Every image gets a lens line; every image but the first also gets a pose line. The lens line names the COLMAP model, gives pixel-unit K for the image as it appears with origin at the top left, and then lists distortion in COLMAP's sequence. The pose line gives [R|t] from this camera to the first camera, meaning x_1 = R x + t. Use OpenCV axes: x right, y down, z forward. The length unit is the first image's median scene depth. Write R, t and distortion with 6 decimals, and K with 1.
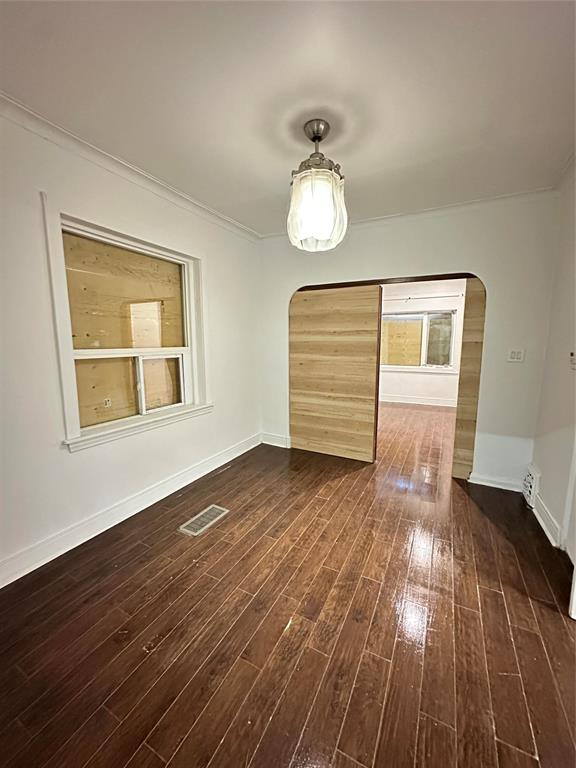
lens RADIAL K [[304.5, 0, 288.3], [0, 304.5, 383.2], [0, 0, 1]] dist [-0.003118, 0.000041]
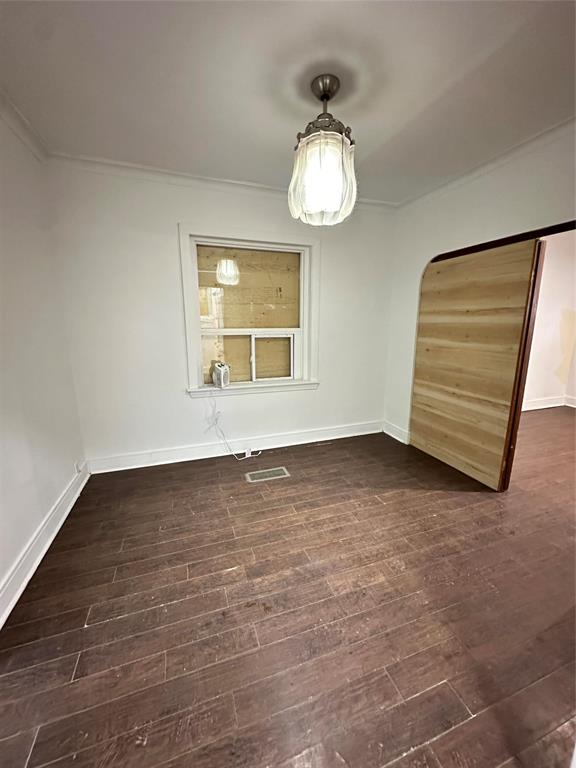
lens RADIAL K [[304.5, 0, 288.2], [0, 304.5, 383.5], [0, 0, 1]] dist [-0.003118, 0.000041]
pose [[0.732971, 0.134704, -0.666790, 0.412601], [-0.093839, 0.990849, 0.097018, -0.020886], [0.673757, -0.008541, 0.738904, 0.142584]]
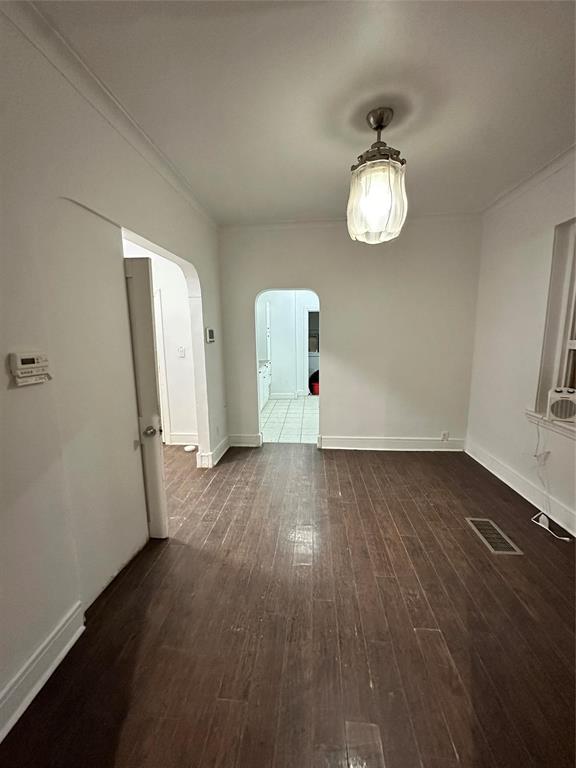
lens RADIAL K [[304.5, 0, 289.5], [0, 304.5, 382.1], [0, 0, 1]] dist [-0.003118, 0.000041]
pose [[-0.919646, 0.071267, -0.386228, 0.450373], [-0.042357, 0.959666, 0.277934, -0.156345], [0.390458, 0.271960, -0.879534, 1.117593]]
